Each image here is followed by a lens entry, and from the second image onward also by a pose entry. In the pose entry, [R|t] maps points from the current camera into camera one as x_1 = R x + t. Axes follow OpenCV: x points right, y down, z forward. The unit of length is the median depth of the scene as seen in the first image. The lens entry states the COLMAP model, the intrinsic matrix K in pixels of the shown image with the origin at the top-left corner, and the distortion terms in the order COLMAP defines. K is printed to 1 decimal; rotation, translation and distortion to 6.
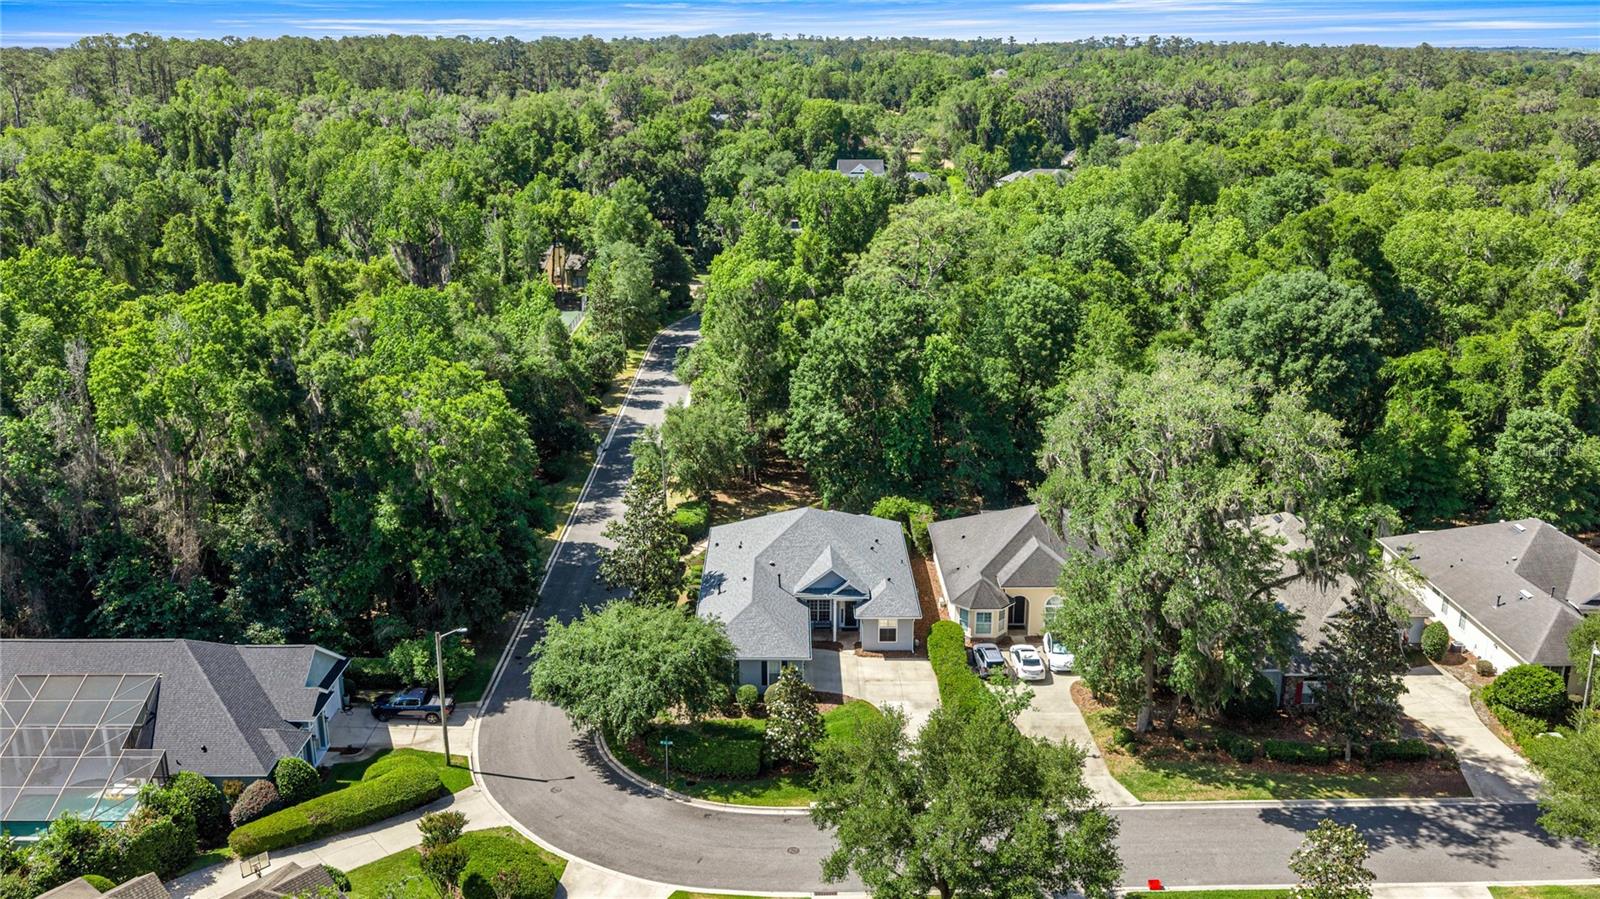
lens RADIAL K [[1308.2, 0, 803.4], [0, 1308.2, 455.0], [0, 0, 1]] dist [0.006095, -0.026988]
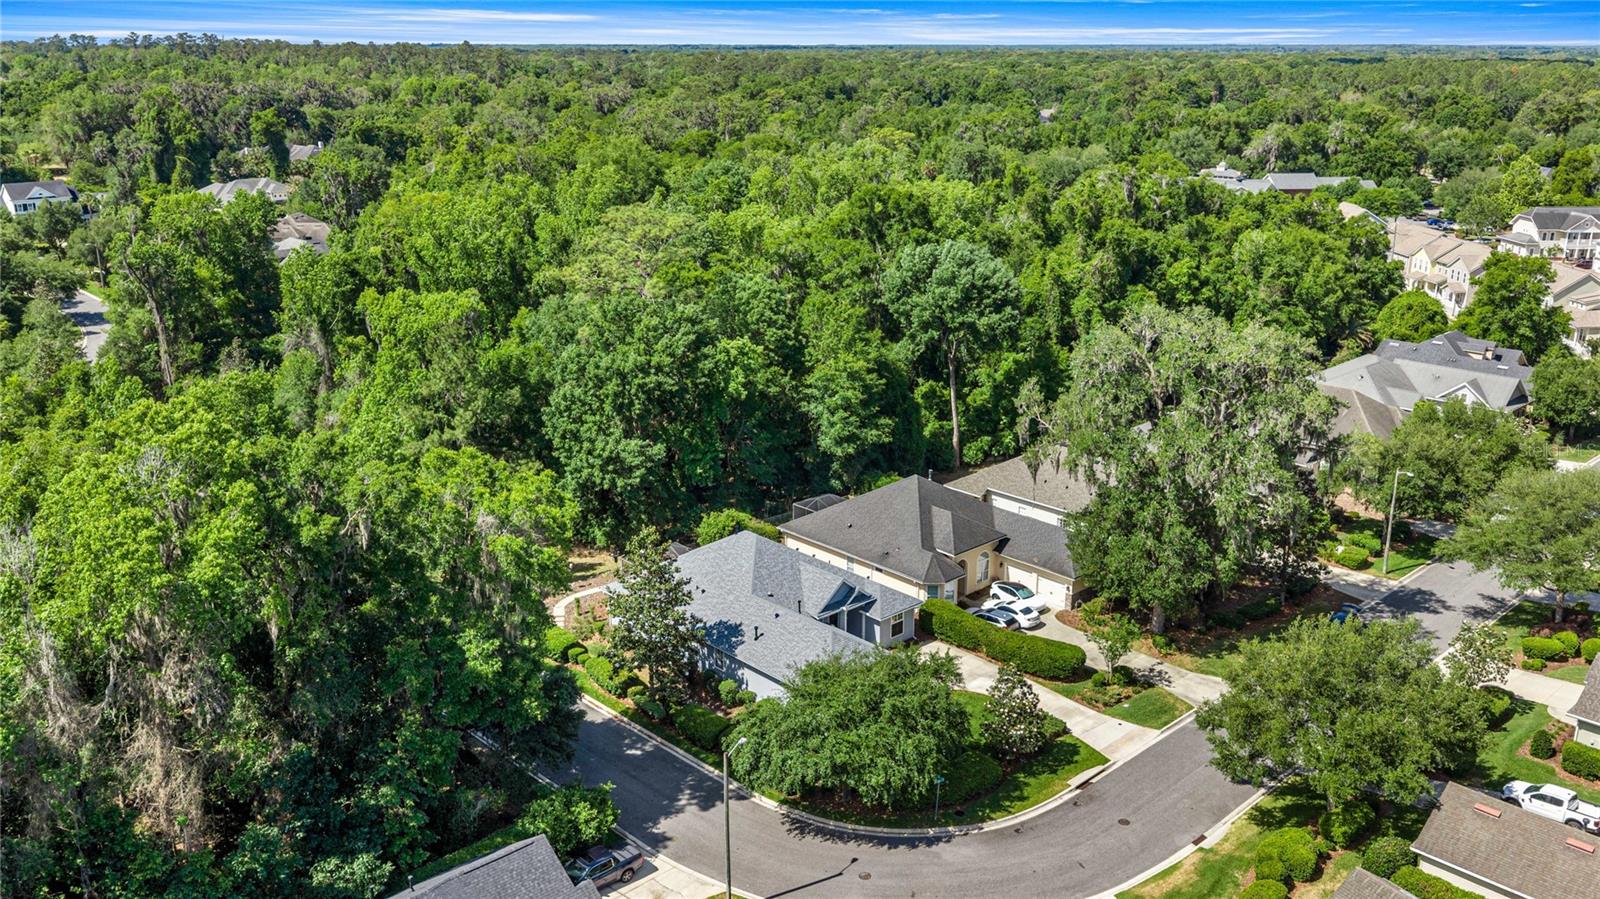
lens RADIAL K [[1308.2, 0, 803.3], [0, 1308.2, 453.7], [0, 0, 1]] dist [0.006095, -0.026988]
pose [[0.742344, -0.198909, 0.639813, -0.589341], [0.198675, 0.977319, 0.073322, -0.080432], [-0.639886, 0.072685, 0.765025, 0.257362]]
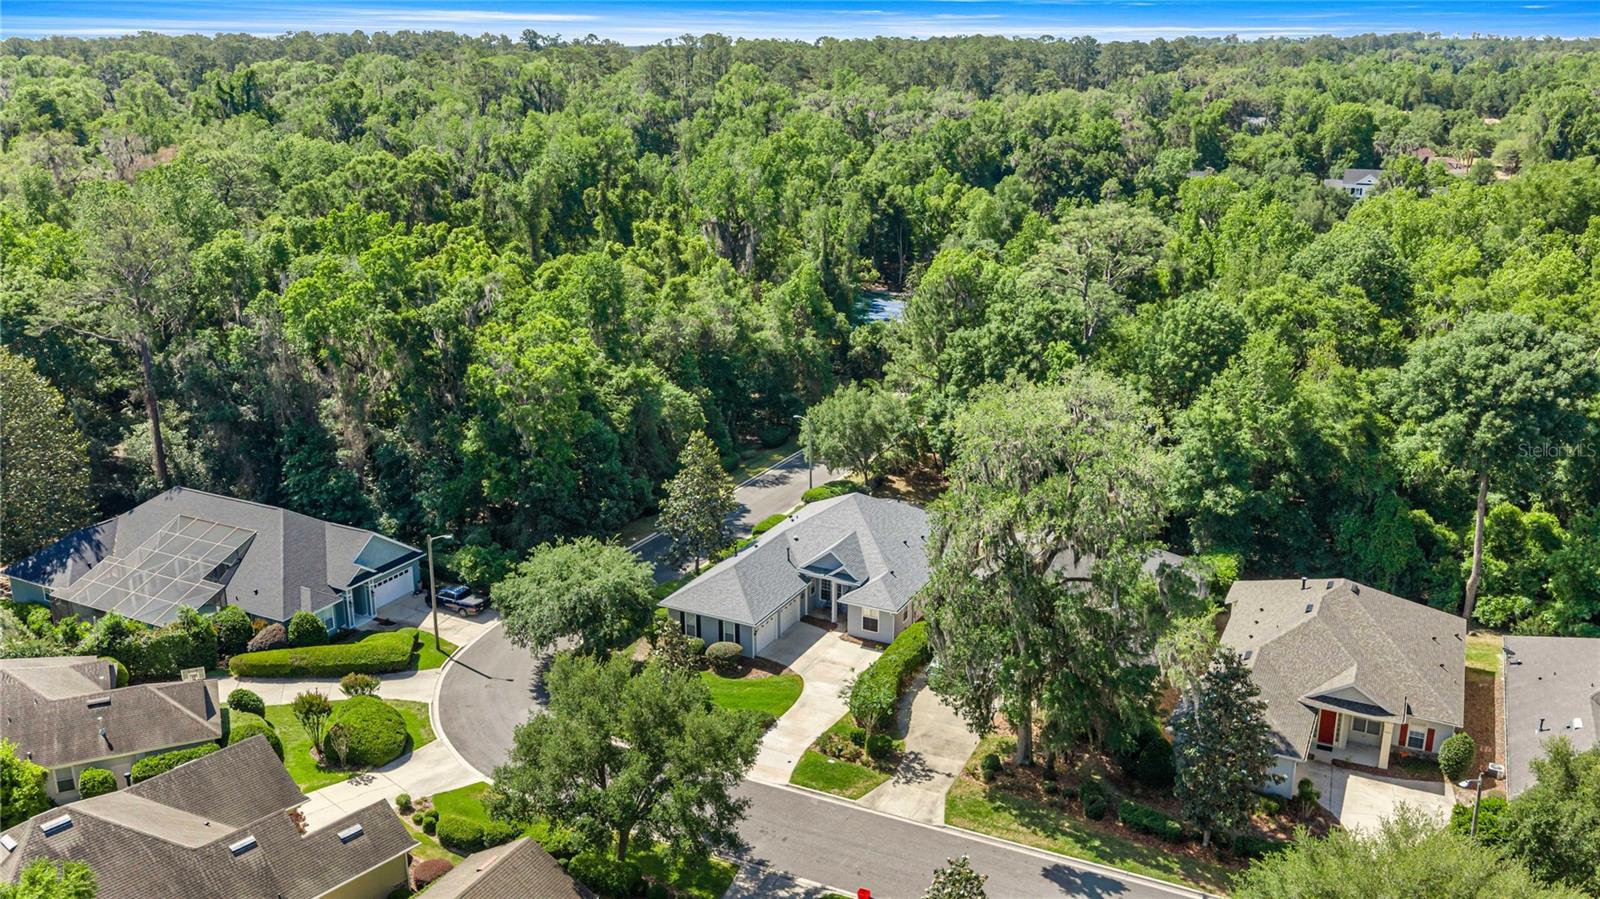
lens RADIAL K [[1308.2, 0, 801.9], [0, 1308.2, 441.7], [0, 0, 1]] dist [0.006095, -0.026988]
pose [[0.889034, 0.132541, -0.438236, 0.430712], [-0.136334, 0.990397, 0.022962, -0.018409], [0.437071, 0.039333, 0.898567, 0.057145]]
